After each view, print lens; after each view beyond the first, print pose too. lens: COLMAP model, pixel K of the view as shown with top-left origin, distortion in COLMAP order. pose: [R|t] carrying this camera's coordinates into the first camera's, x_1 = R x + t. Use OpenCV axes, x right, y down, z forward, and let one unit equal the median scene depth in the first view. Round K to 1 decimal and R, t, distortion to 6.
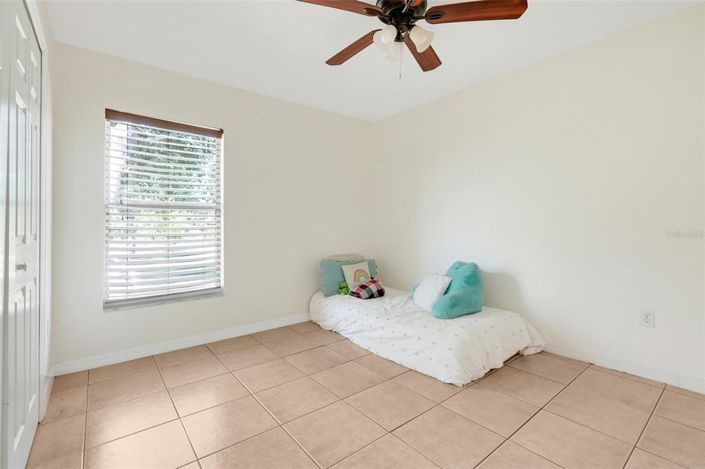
lens RADIAL K [[317.1, 0, 352.5], [0, 317.1, 234.5], [0, 0, 1]] dist [-0.000855, -0.000193]
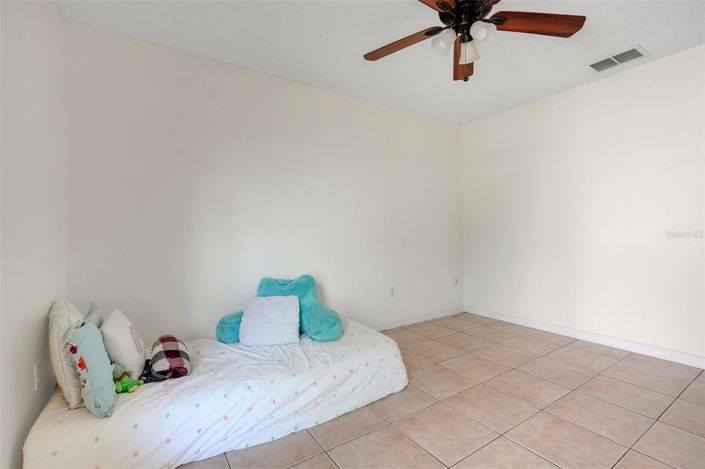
lens RADIAL K [[317.1, 0, 352.5], [0, 317.1, 234.5], [0, 0, 1]] dist [-0.000855, -0.000193]
pose [[0.088528, -0.000676, 0.996073, -0.638037], [0.026954, 0.999635, -0.001717, -0.029290], [-0.995709, 0.027000, 0.088514, 0.916762]]
